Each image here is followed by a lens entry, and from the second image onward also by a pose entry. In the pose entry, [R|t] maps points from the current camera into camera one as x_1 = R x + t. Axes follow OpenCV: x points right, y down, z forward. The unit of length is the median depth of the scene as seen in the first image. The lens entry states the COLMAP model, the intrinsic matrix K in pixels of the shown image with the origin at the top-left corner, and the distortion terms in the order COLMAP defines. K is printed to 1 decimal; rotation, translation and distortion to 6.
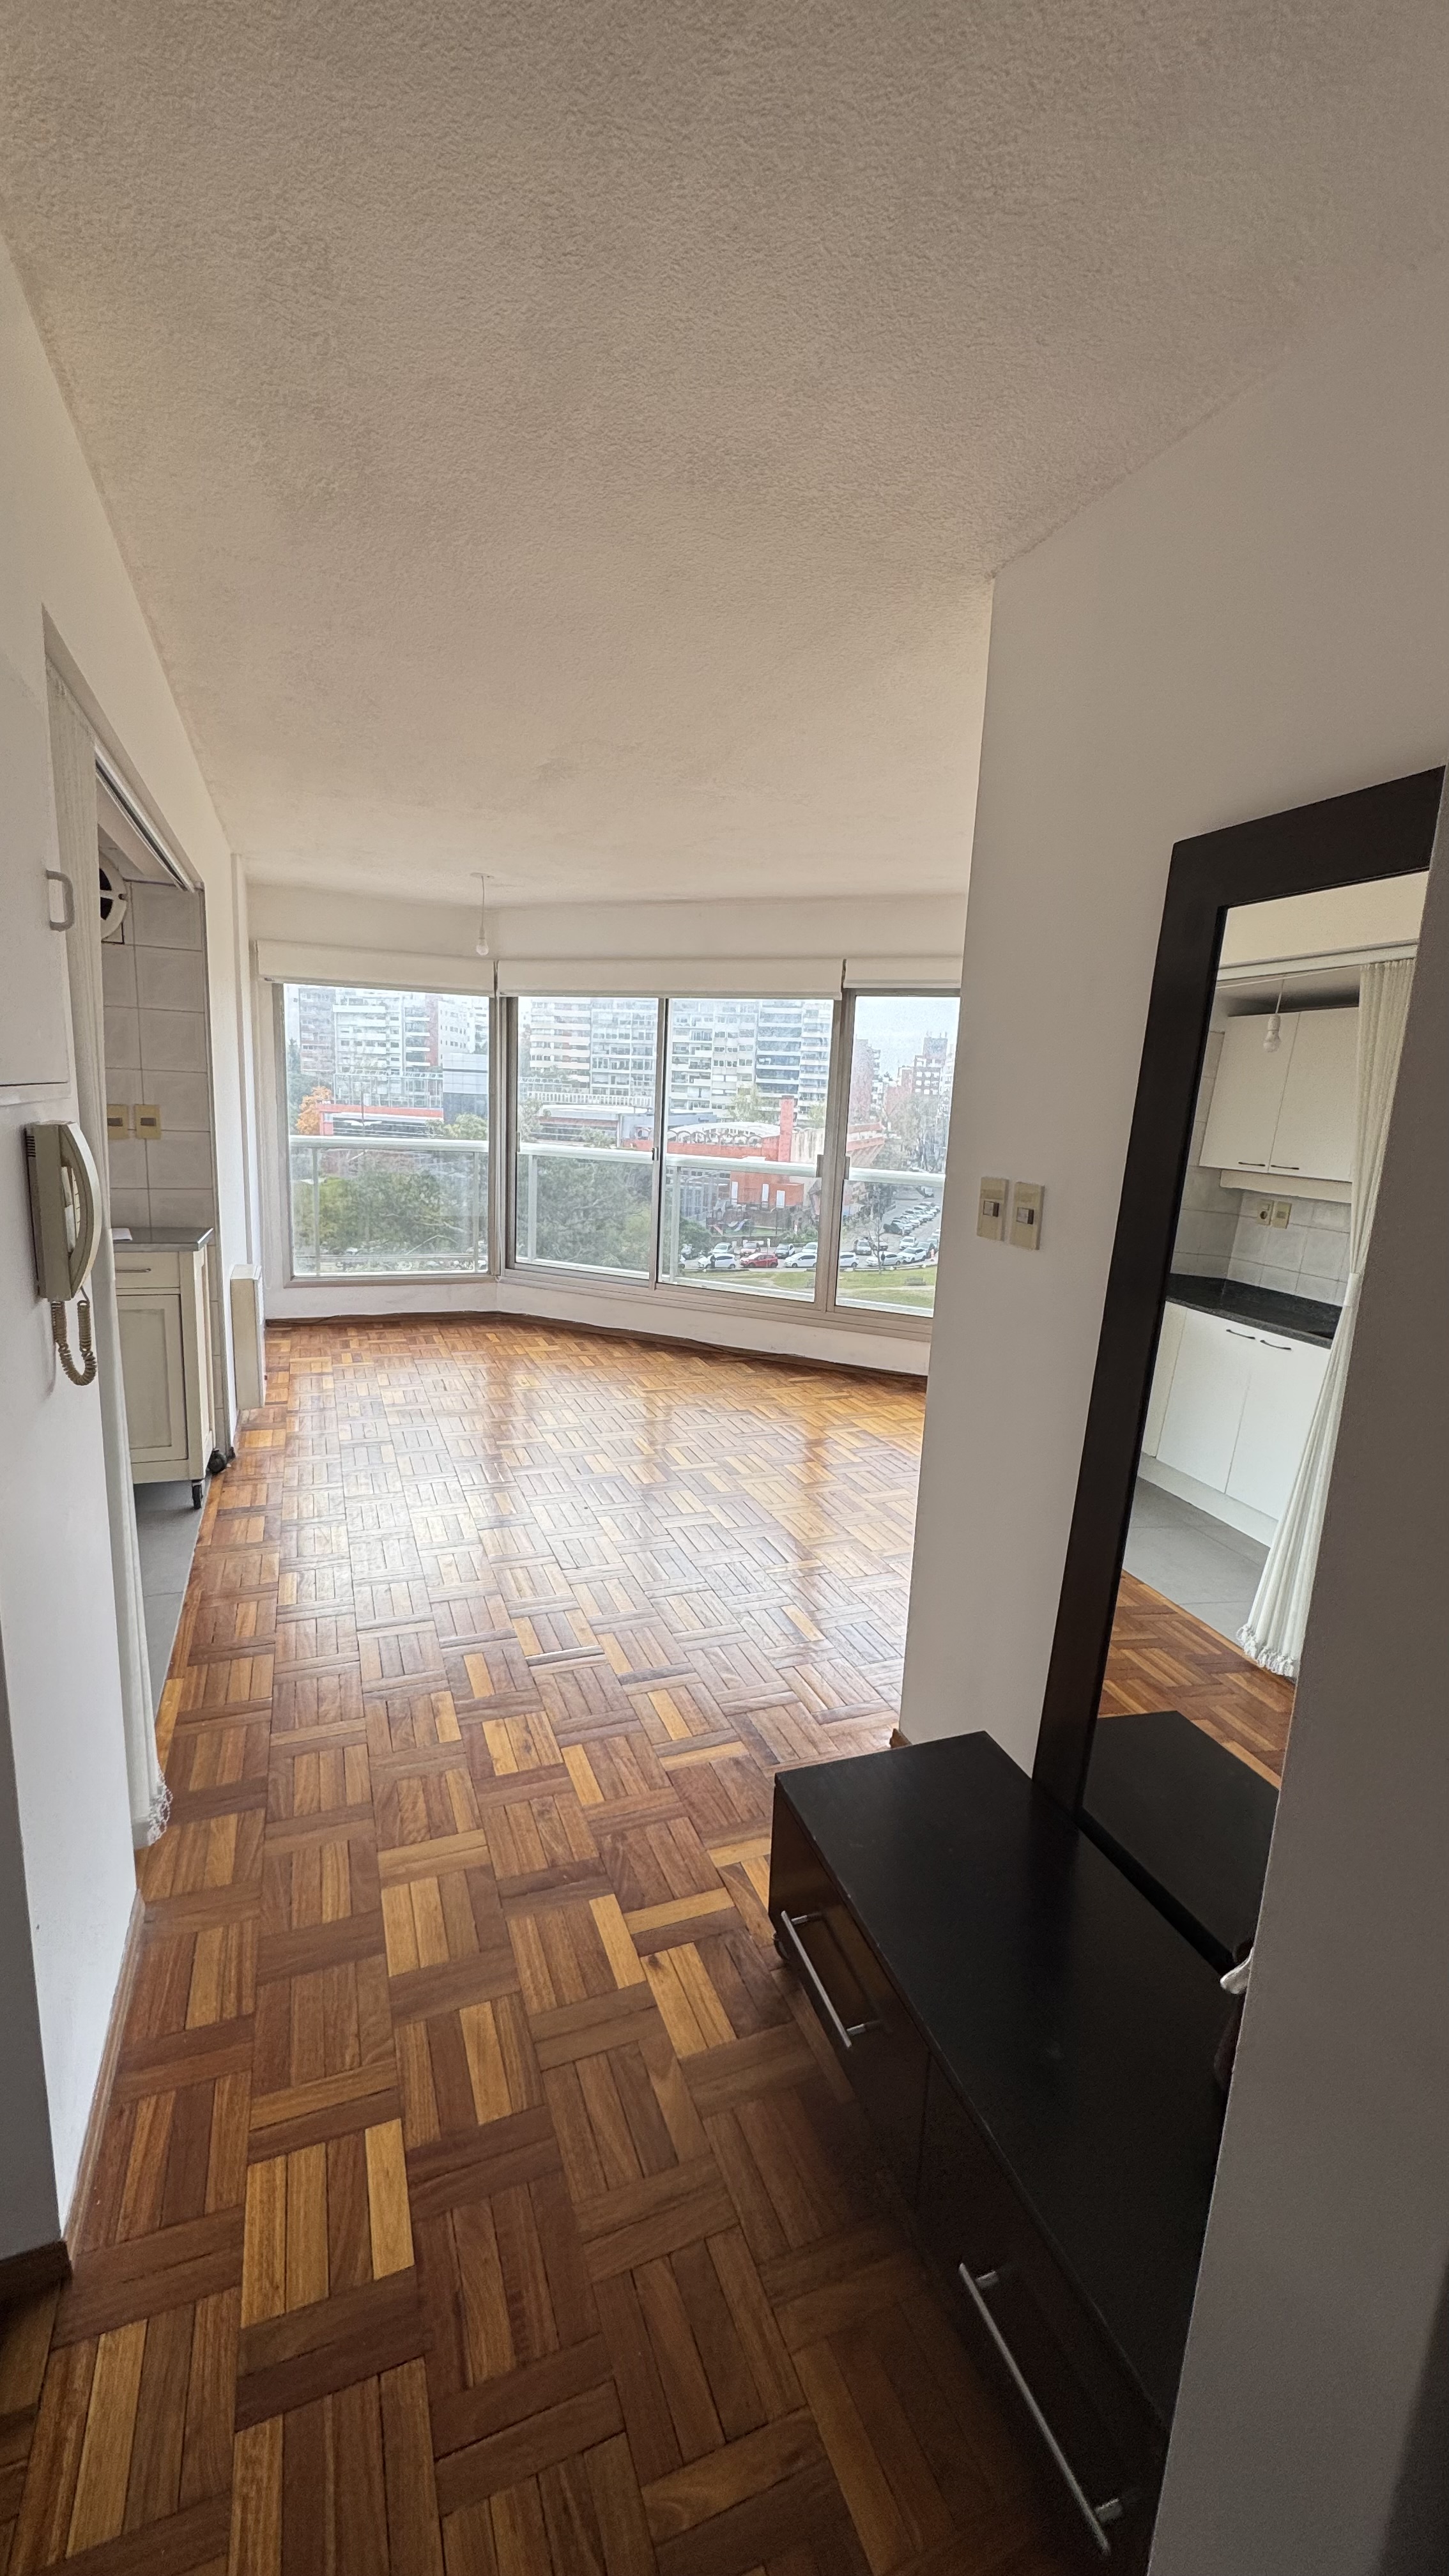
lens RADIAL K [[1021.4, 0, 728.0], [0, 1021.4, 1282.4], [0, 0, 1]] dist [-0.006552, 0.000726]
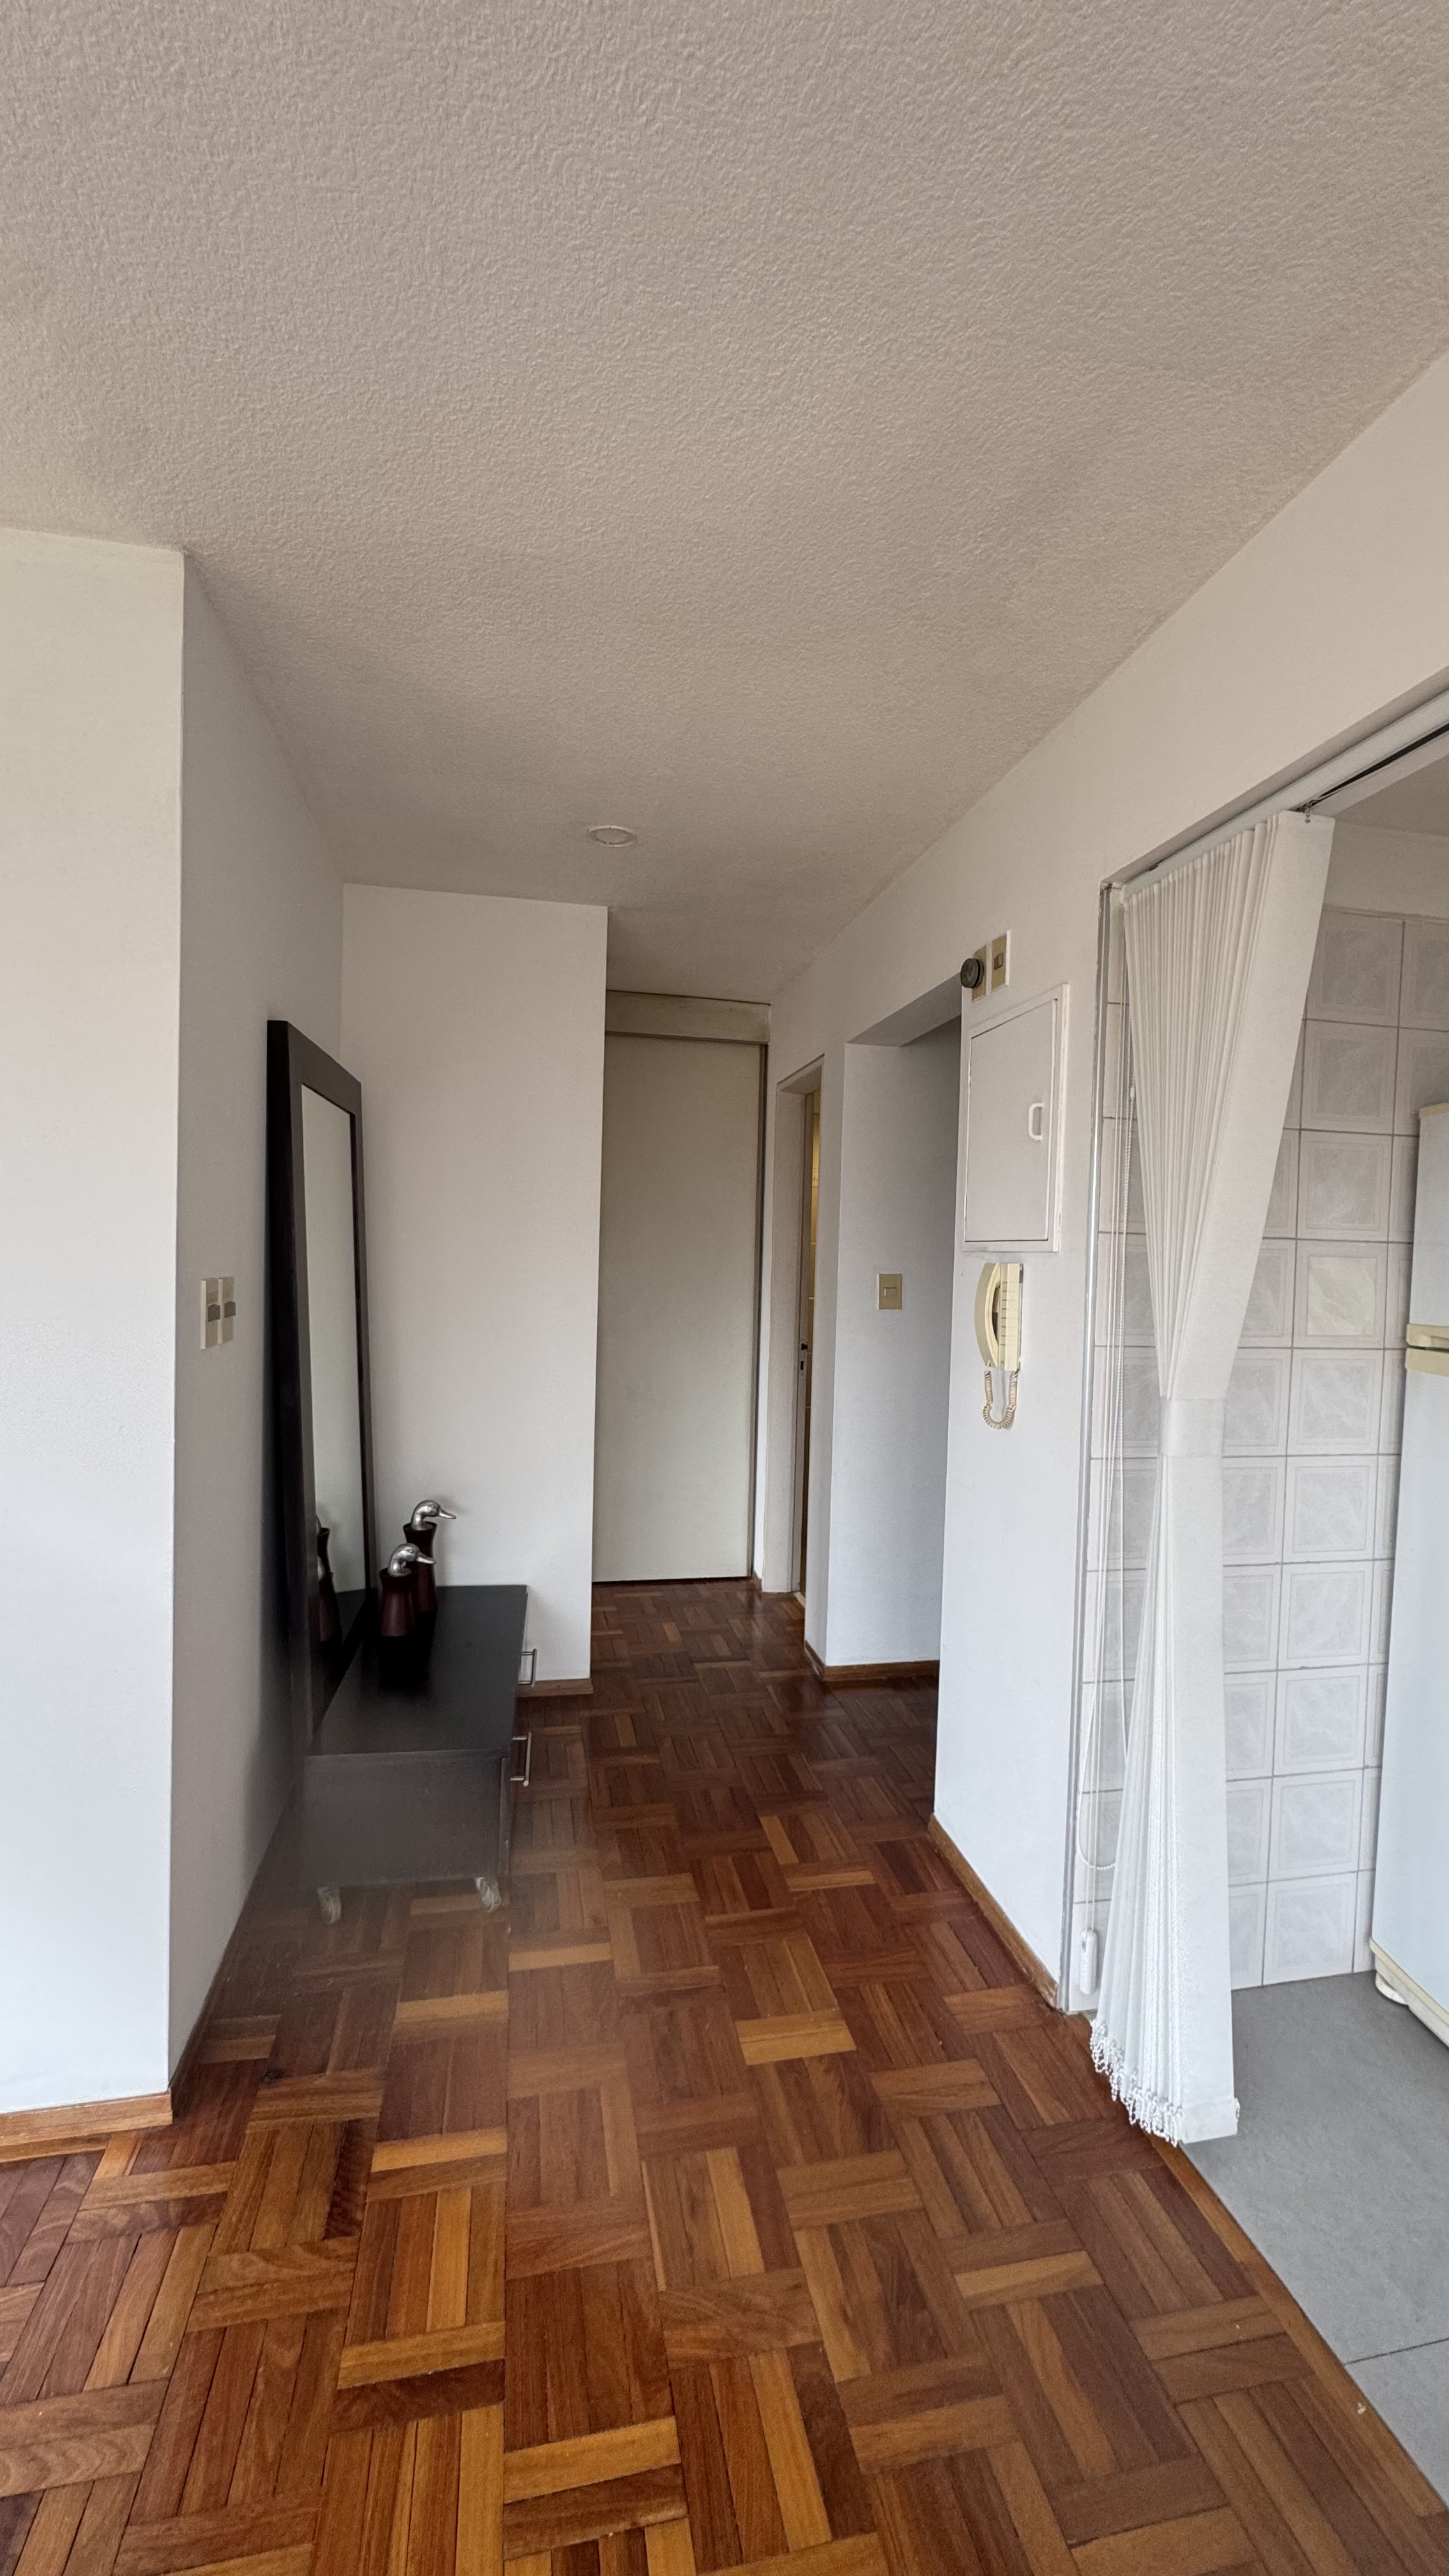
lens RADIAL K [[1024.8, 0, 727.7], [0, 1024.8, 1281.5], [0, 0, 1]] dist [-0.006636, 0.000504]
pose [[-0.980668, -0.076199, 0.180235, -0.118696], [-0.035893, 0.975486, 0.217117, -0.107500], [-0.192361, 0.206450, -0.959362, 0.608296]]
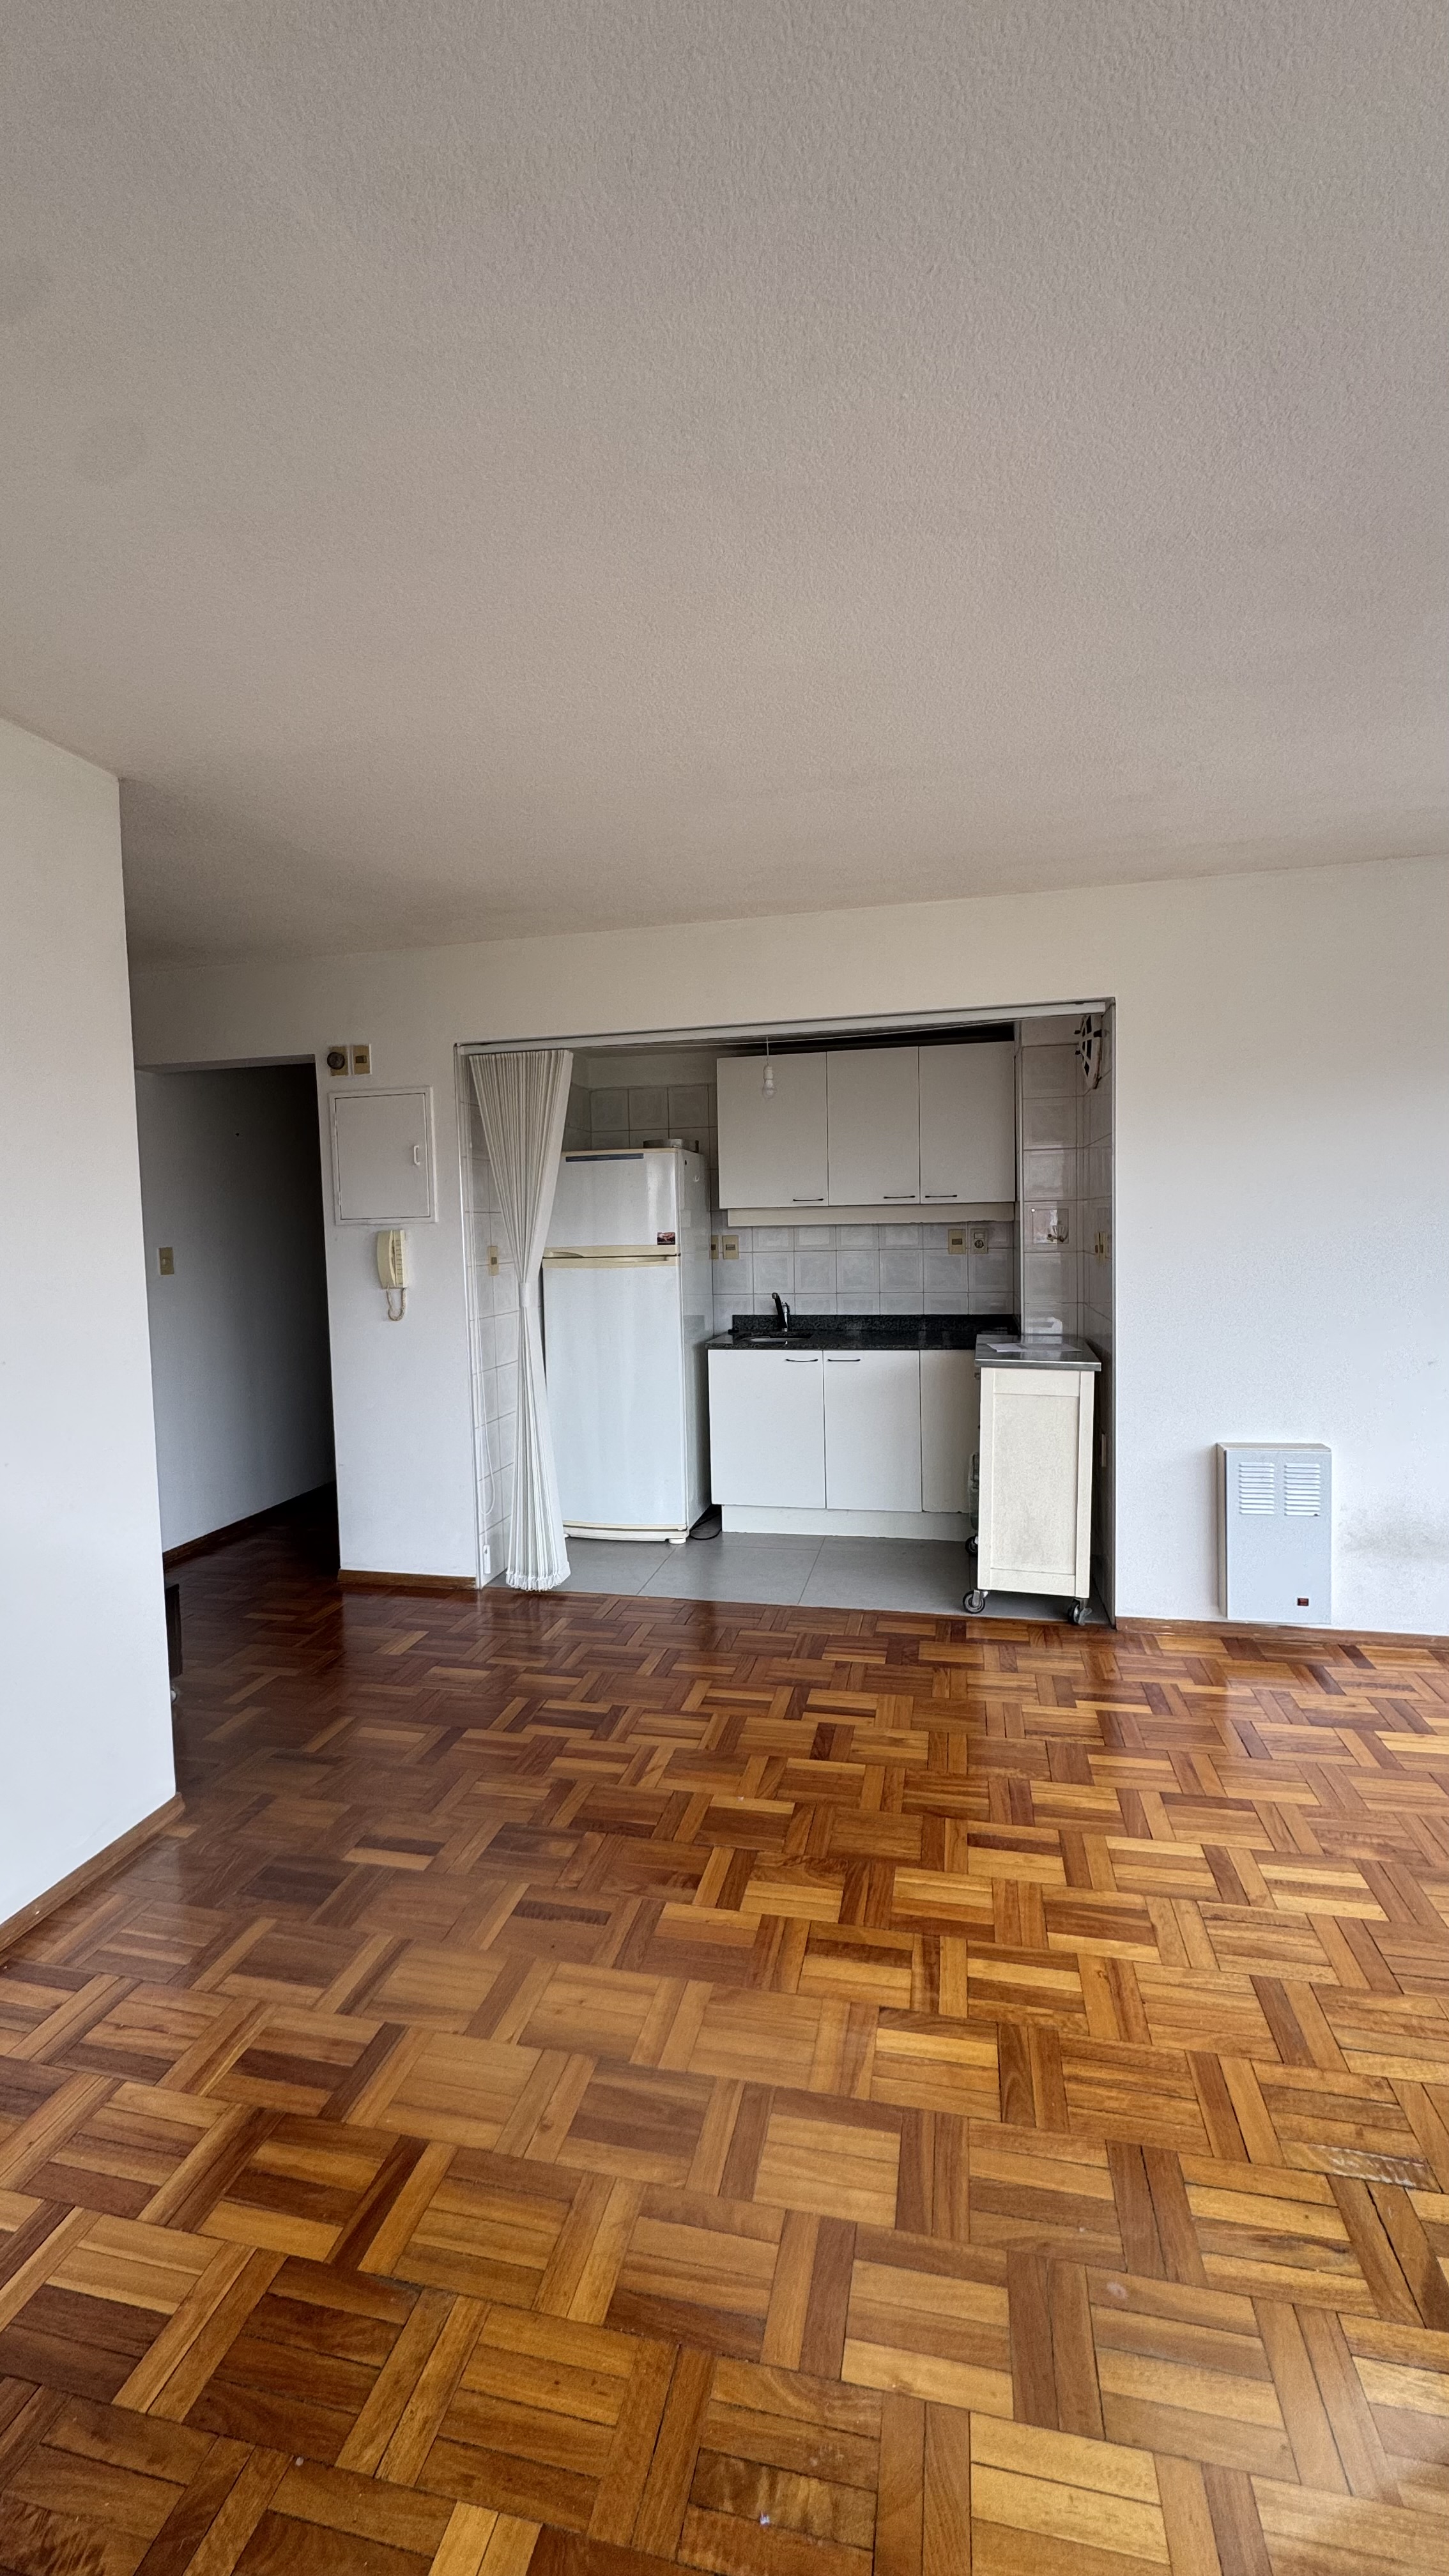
lens RADIAL K [[1021.4, 0, 728.0], [0, 1021.4, 1282.4], [0, 0, 1]] dist [-0.006552, 0.000726]
pose [[-0.572962, 0.016747, -0.819411, 0.285357], [-0.152686, 0.980107, 0.126794, -0.123108], [0.805234, 0.197761, -0.559007, 0.799577]]
